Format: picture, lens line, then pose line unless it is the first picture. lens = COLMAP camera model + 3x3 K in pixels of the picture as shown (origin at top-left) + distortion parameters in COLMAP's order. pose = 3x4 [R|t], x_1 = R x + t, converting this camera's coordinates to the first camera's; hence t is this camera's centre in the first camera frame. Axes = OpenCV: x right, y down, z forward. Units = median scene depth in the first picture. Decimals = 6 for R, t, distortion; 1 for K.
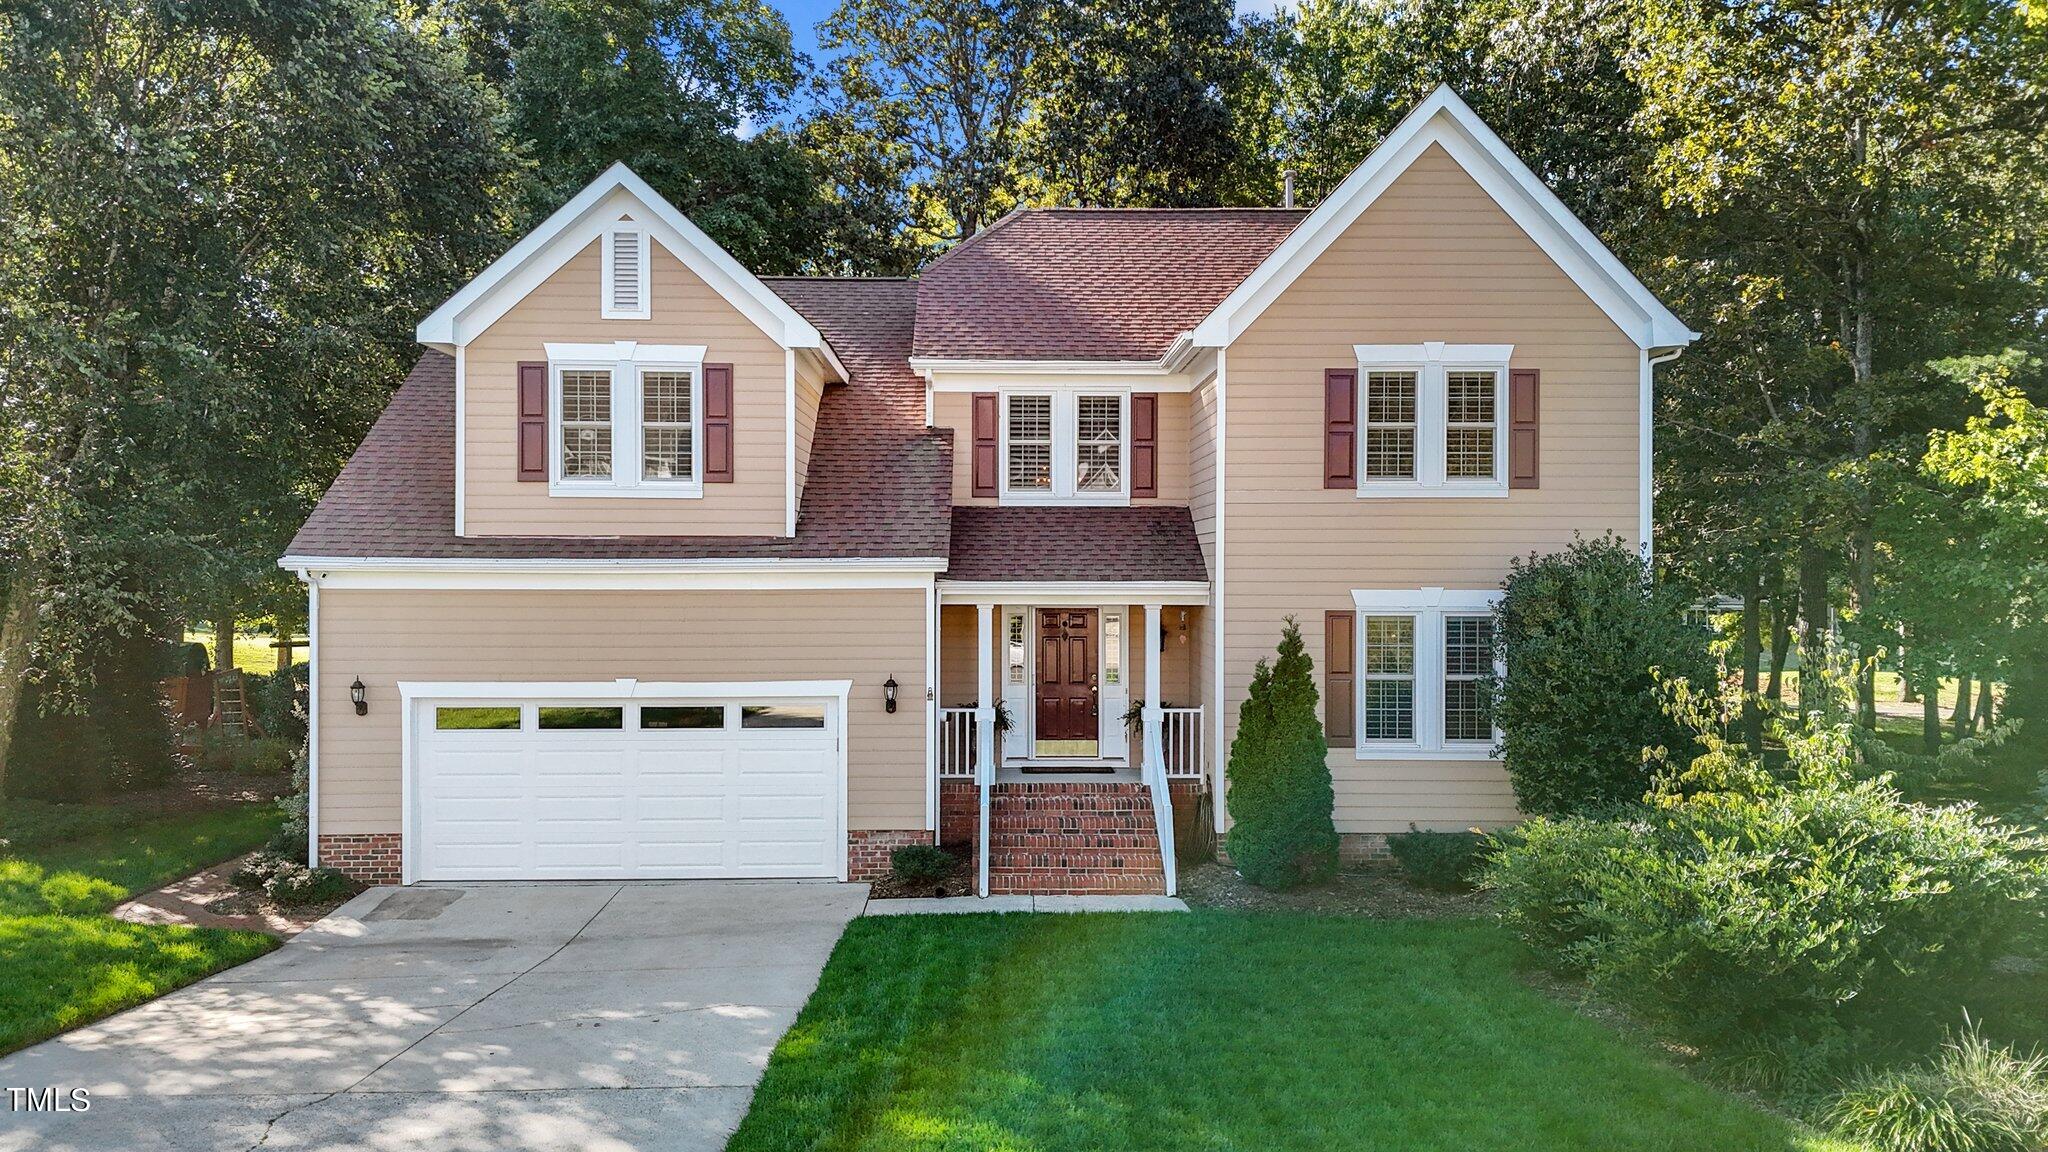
lens RADIAL K [[1441.6, 0, 1007.6], [0, 1441.6, 685.6], [0, 0, 1]] dist [0.025804, -0.000525]
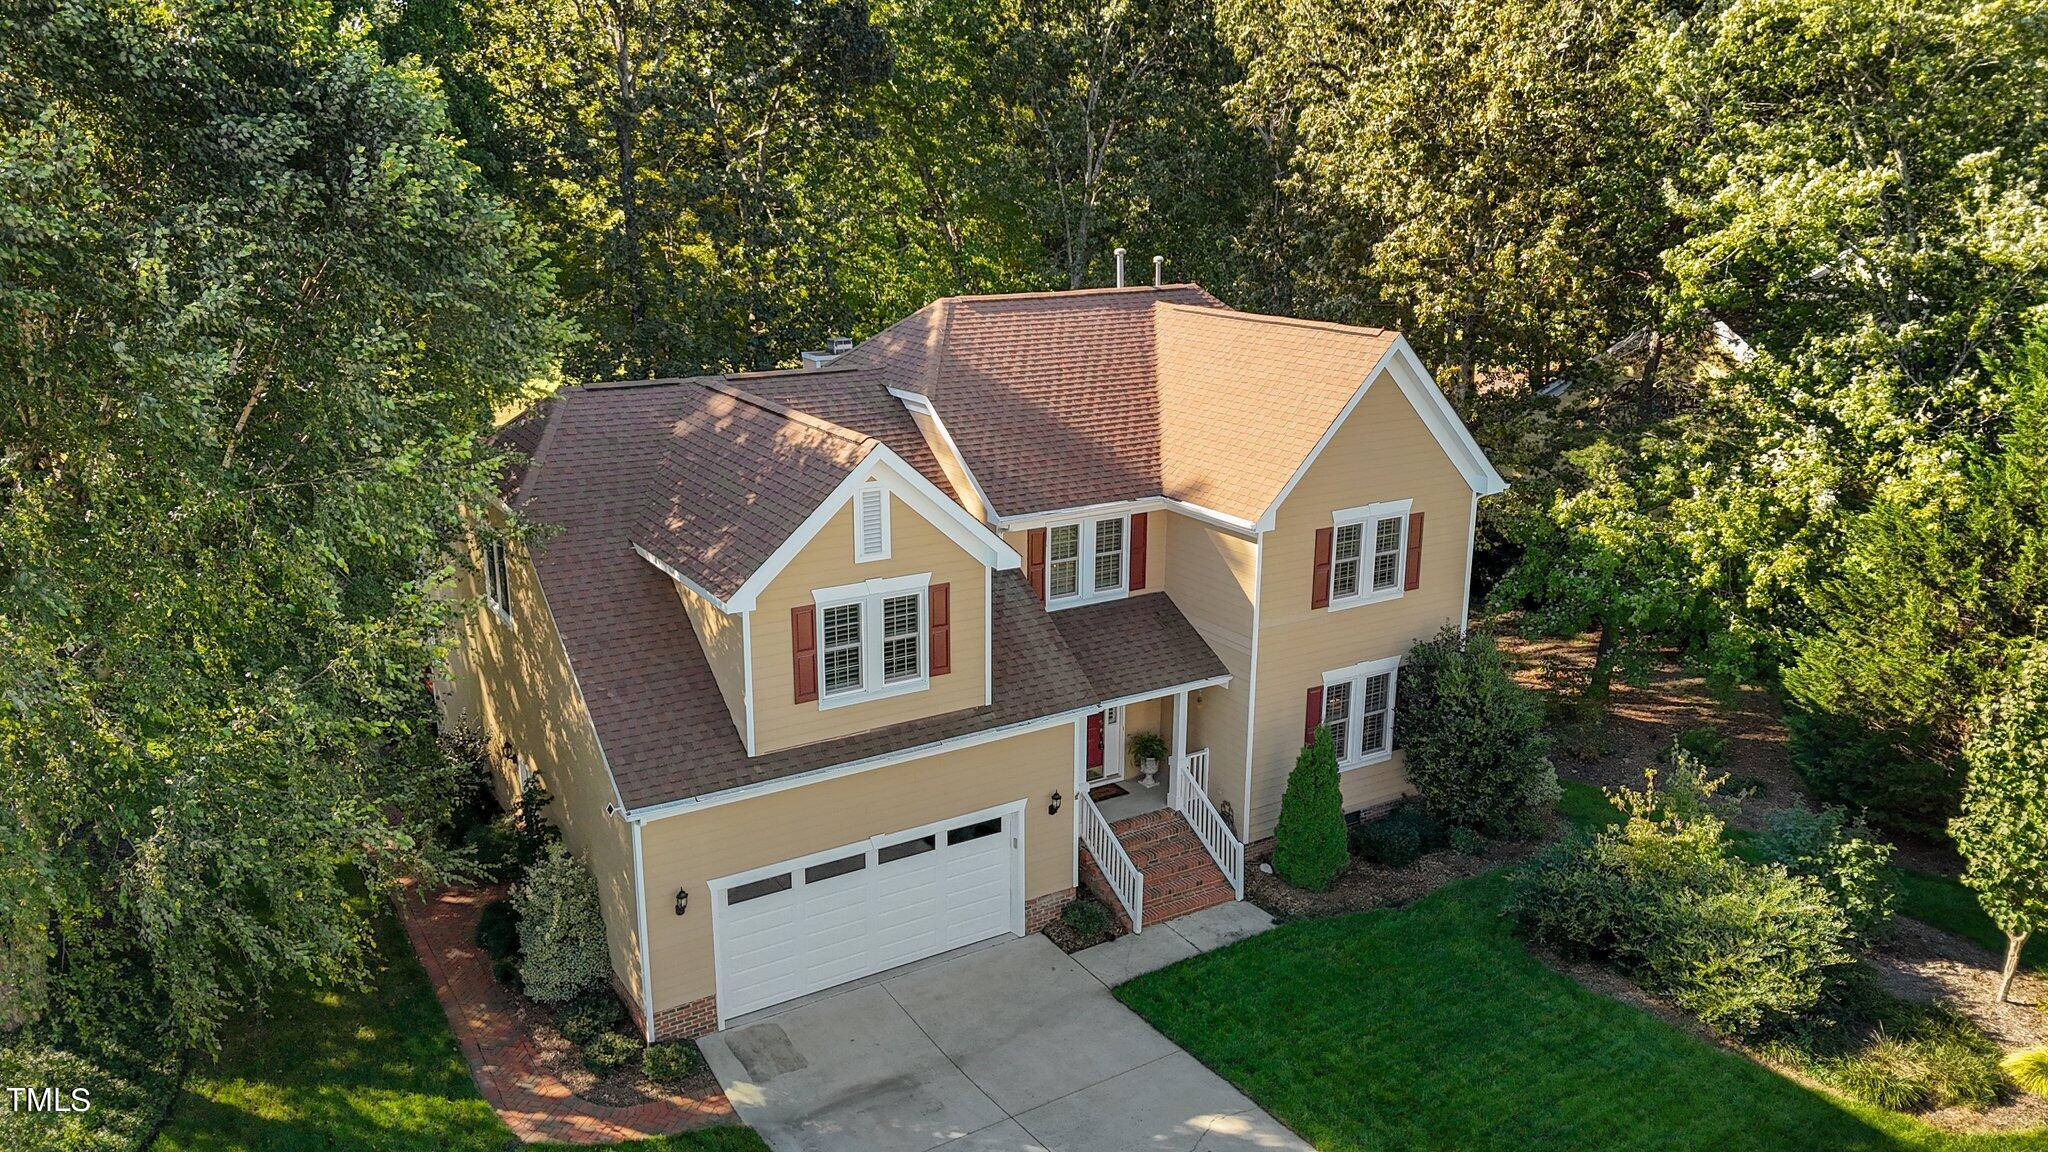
lens RADIAL K [[1441.6, 0, 1007.6], [0, 1441.6, 685.6], [0, 0, 1]] dist [0.025804, -0.000525]
pose [[0.861991, -0.170171, 0.477508, -0.739813], [0.040556, 0.962102, 0.269657, -0.461290], [-0.505299, -0.213076, 0.836225, -0.069777]]
